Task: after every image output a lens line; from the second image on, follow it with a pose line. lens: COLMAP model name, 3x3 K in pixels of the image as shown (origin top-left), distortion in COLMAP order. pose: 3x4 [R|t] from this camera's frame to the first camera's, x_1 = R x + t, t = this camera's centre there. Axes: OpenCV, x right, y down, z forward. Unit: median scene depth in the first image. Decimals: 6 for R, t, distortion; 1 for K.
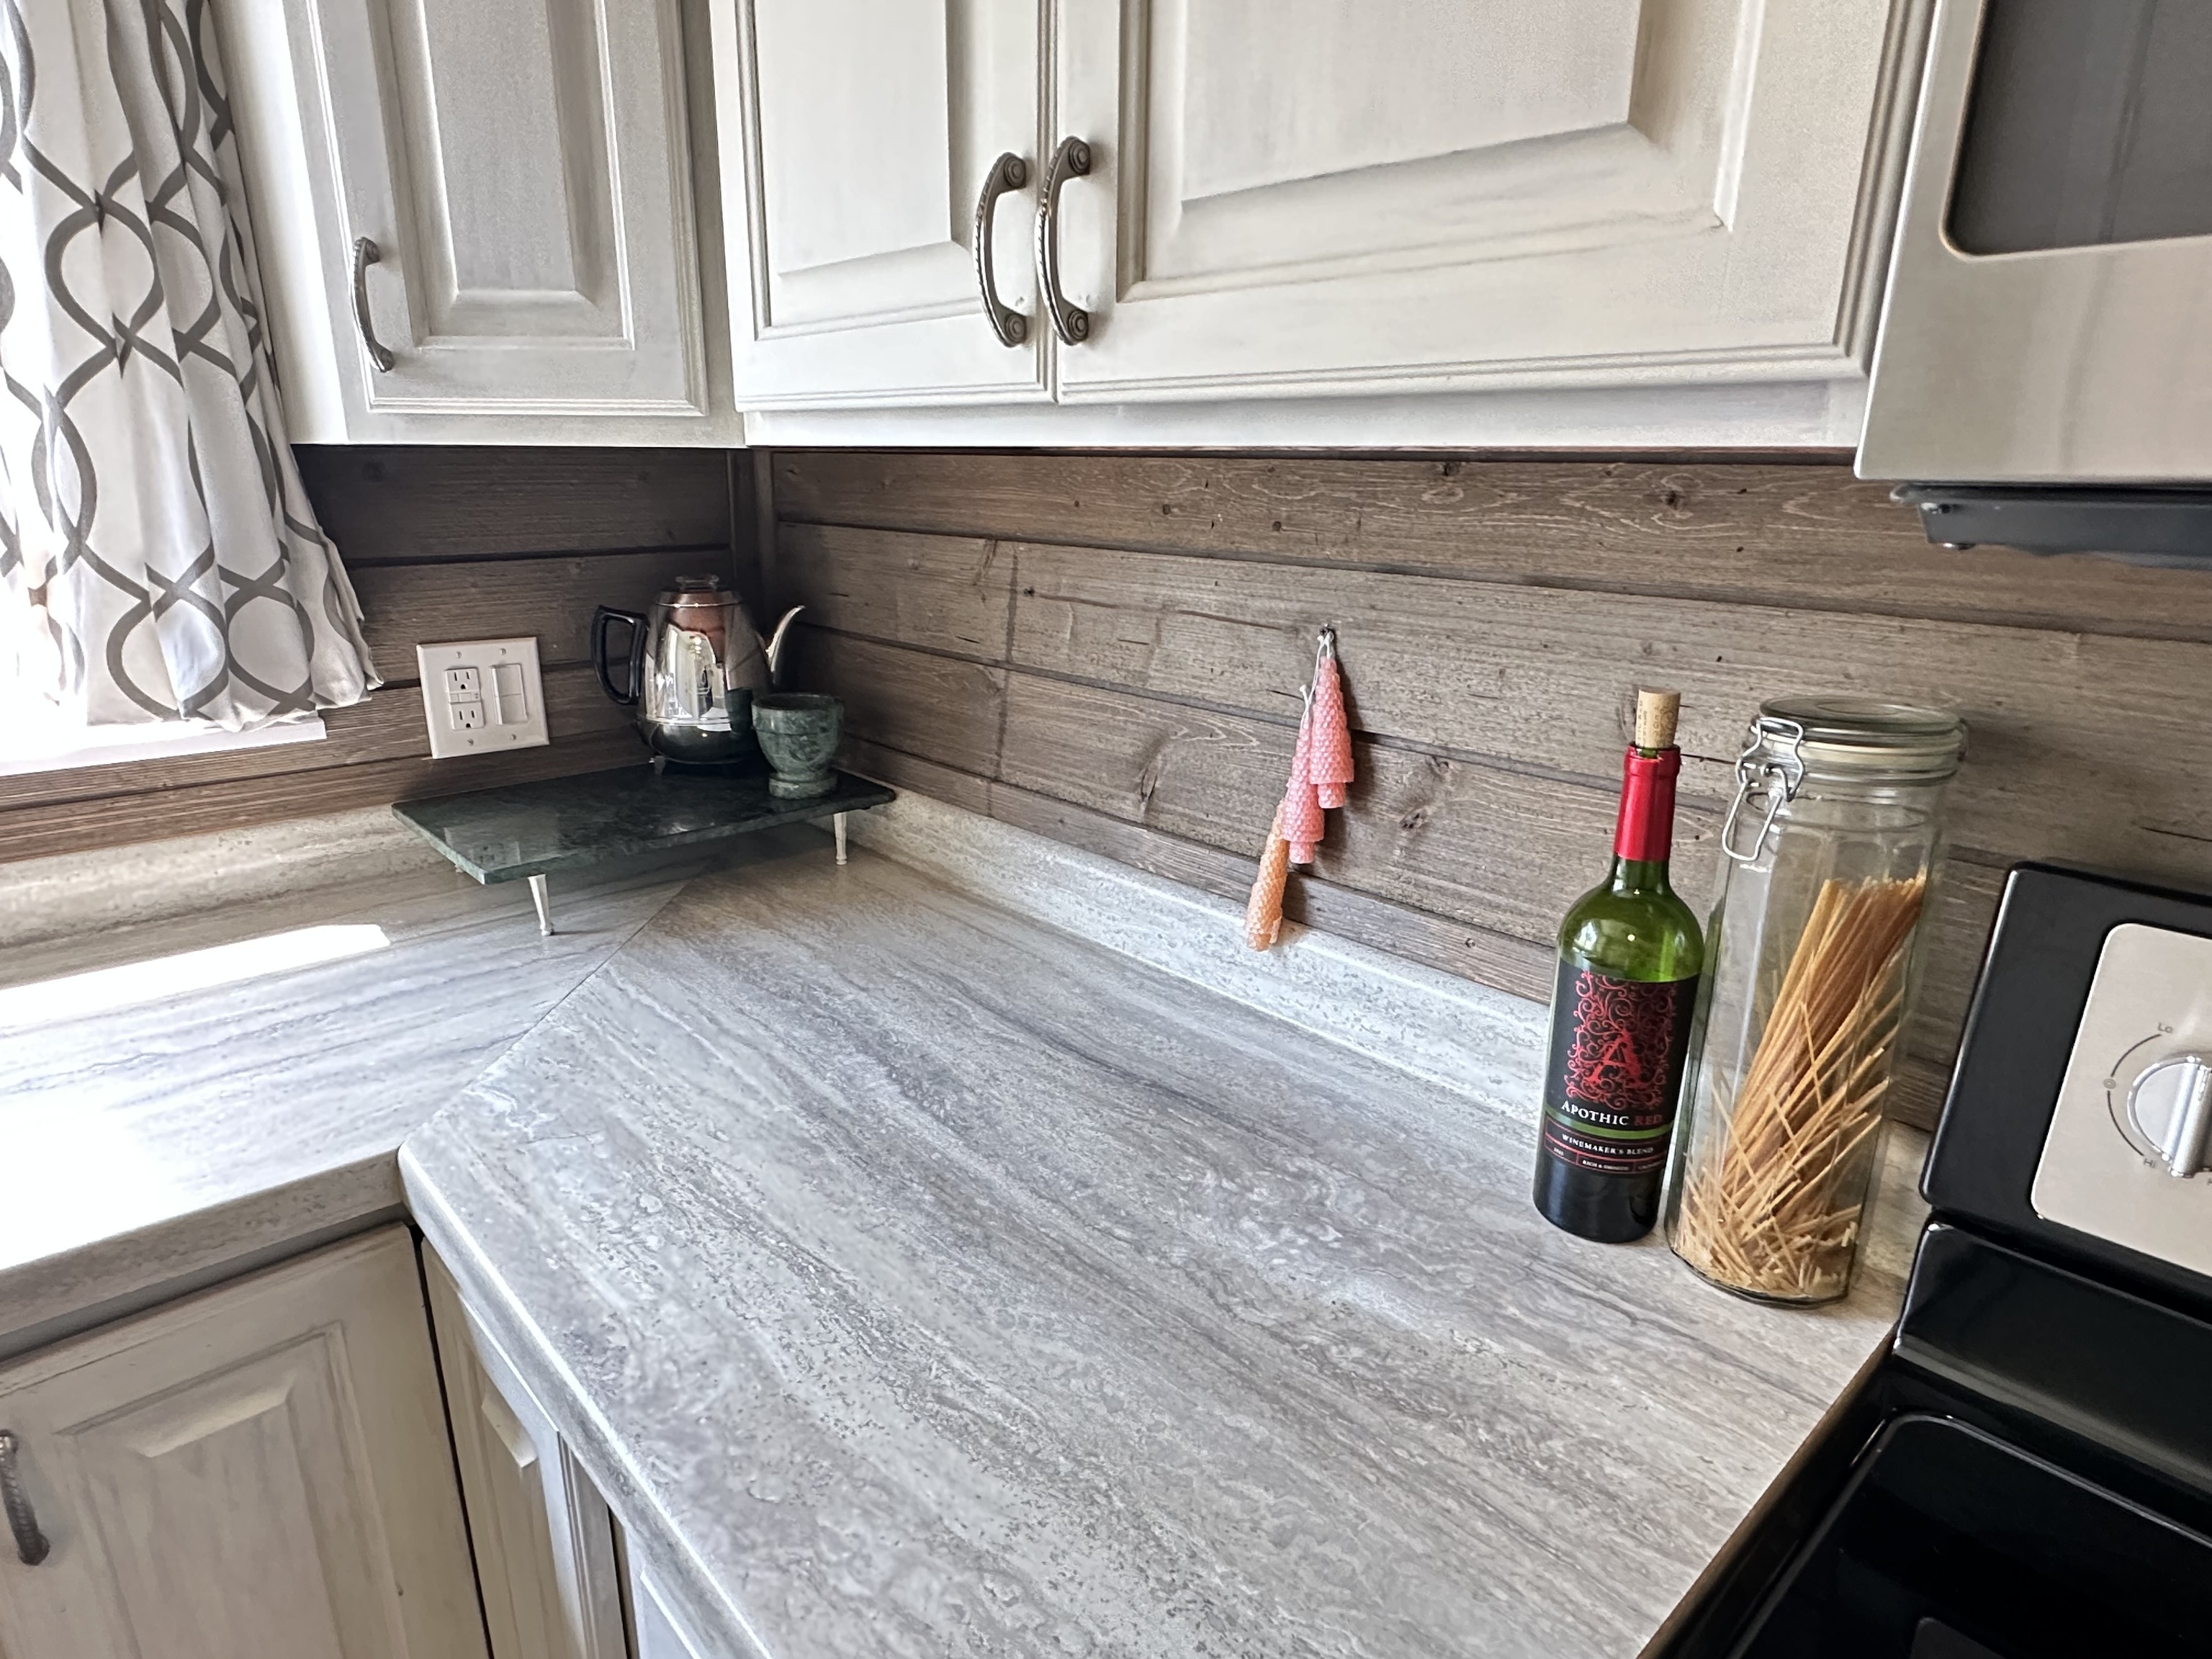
lens RADIAL K [[1274.4, 0, 1102.4], [0, 1274.4, 857.9], [0, 0, 1]] dist [-0.001281, -0.002967]
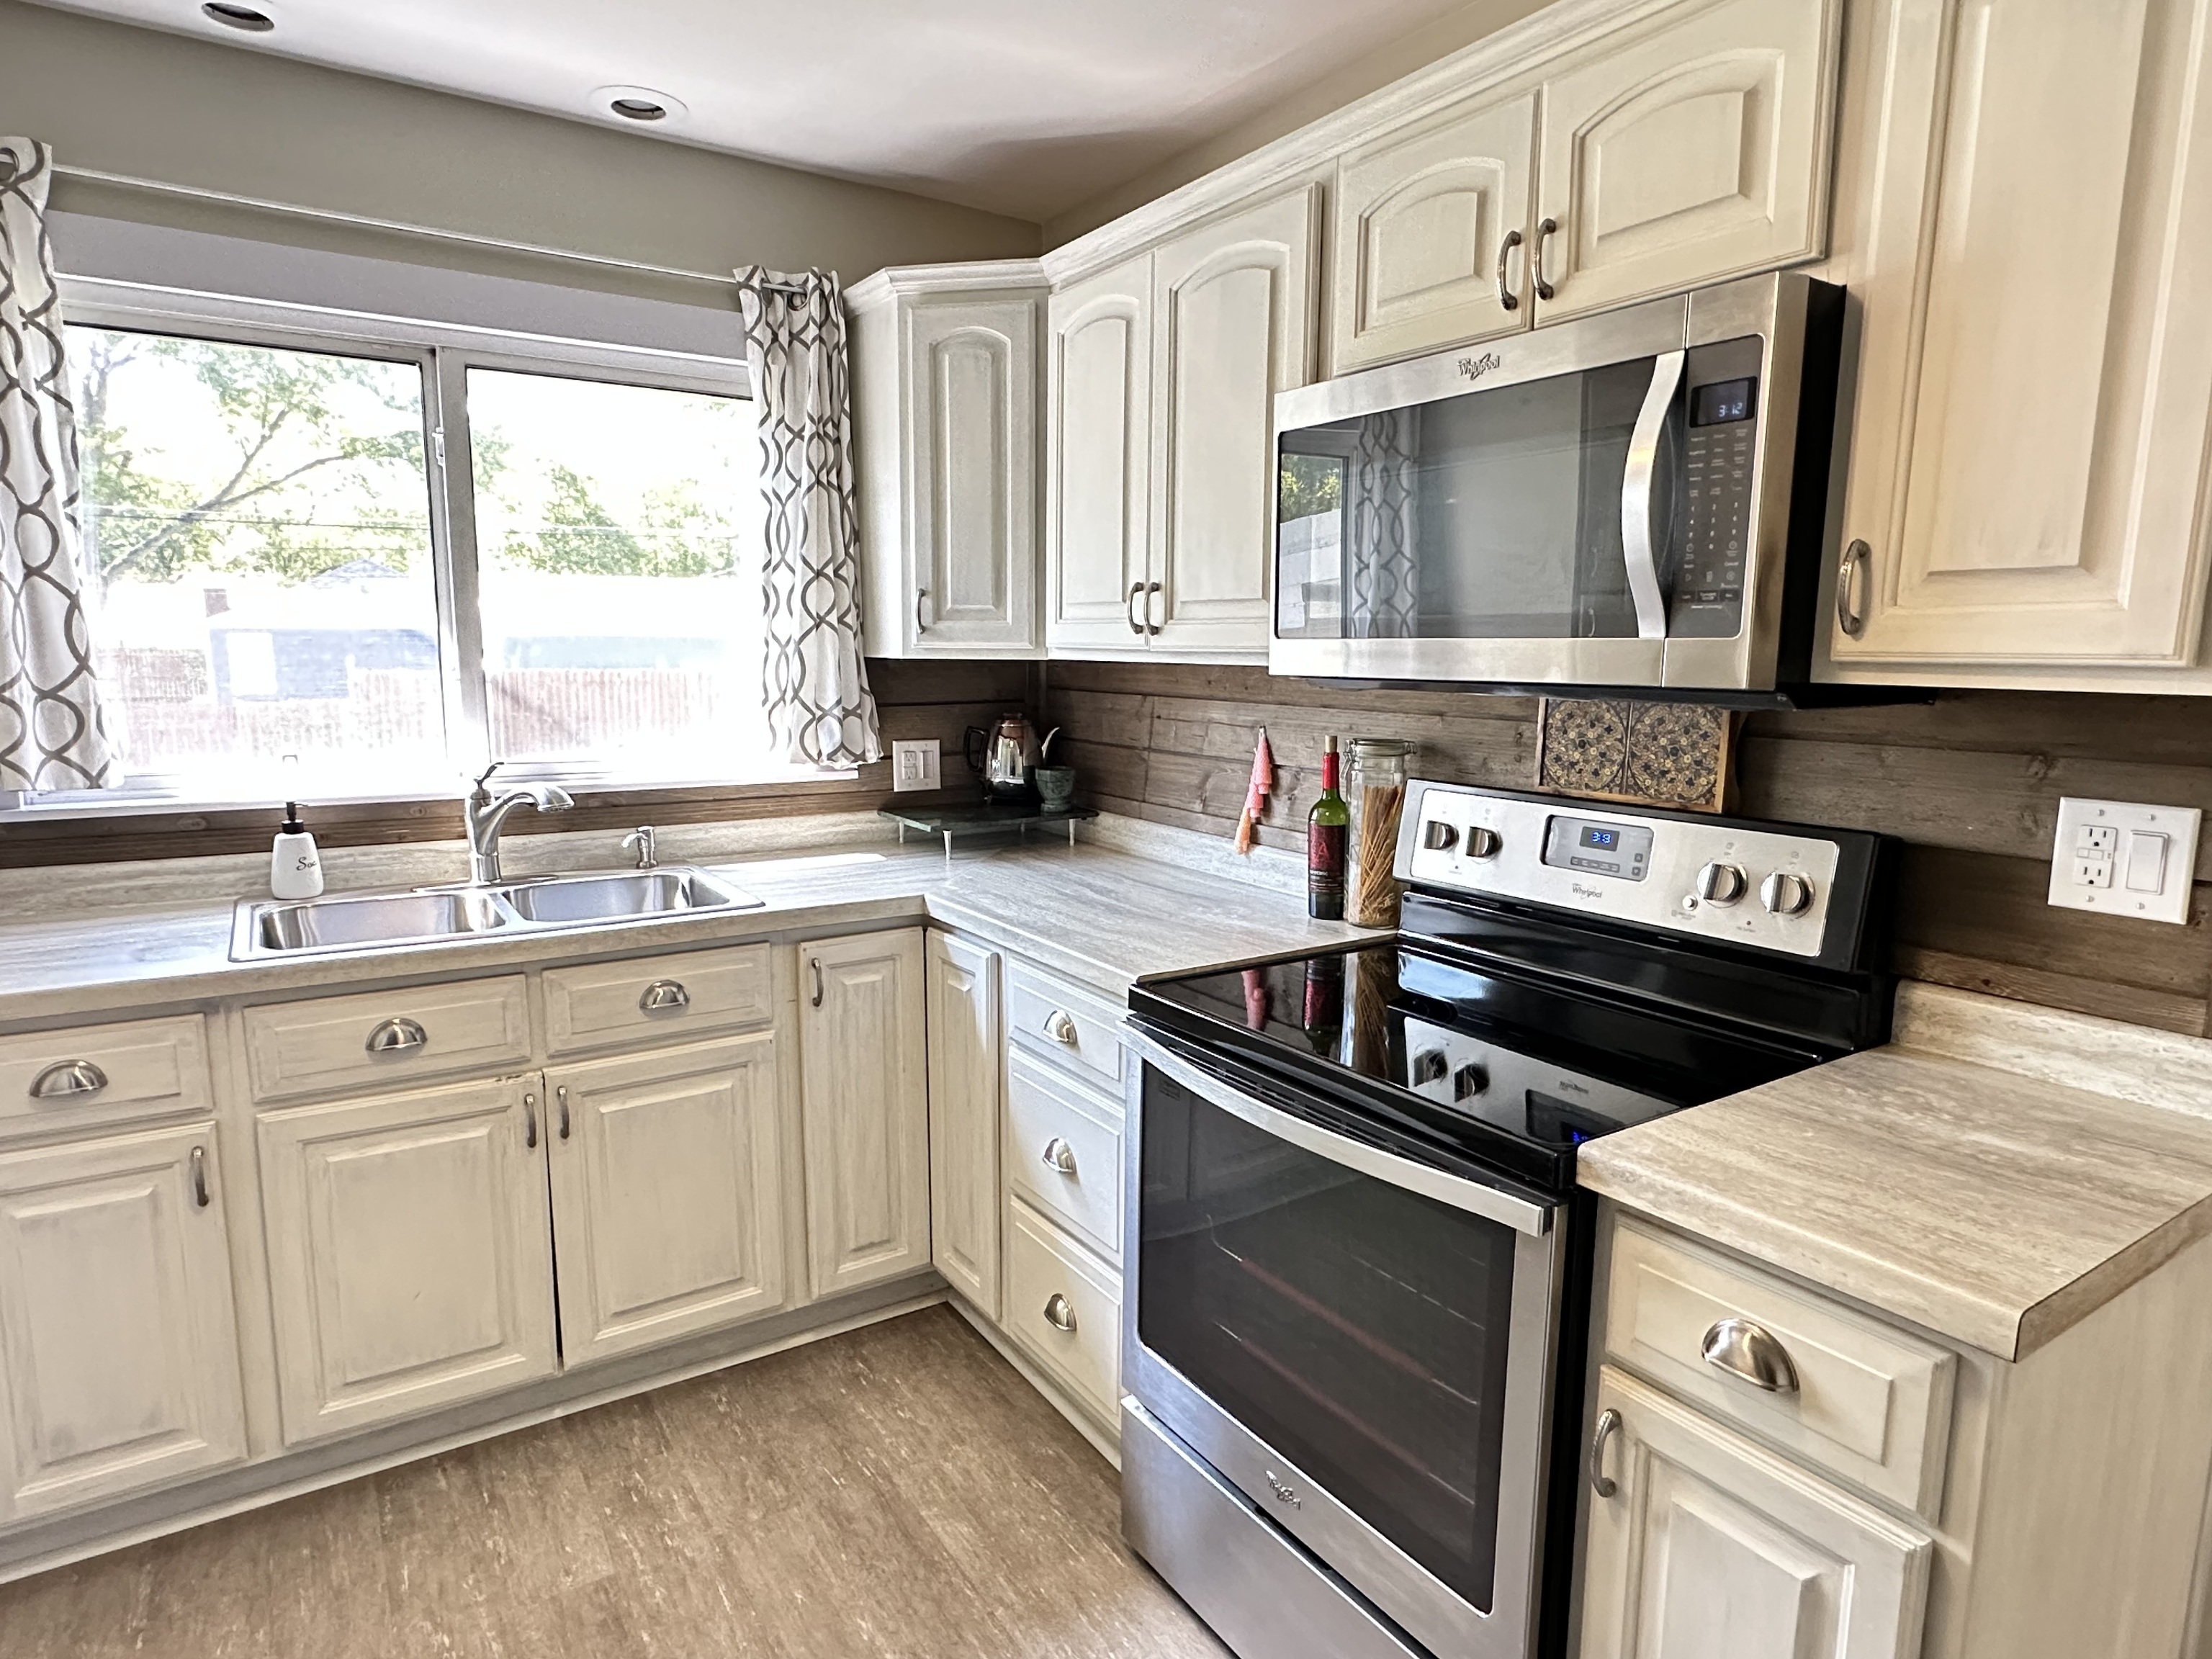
lens RADIAL K [[1270.6, 0, 1106.0], [0, 1270.6, 829.5], [0, 0, 1]] dist [0.000311, -0.000500]
pose [[0.987225, 0.018780, -0.158219, 0.250425], [-0.043299, 0.987280, -0.152983, 0.404569], [0.153333, 0.157879, 0.975481, -1.428151]]
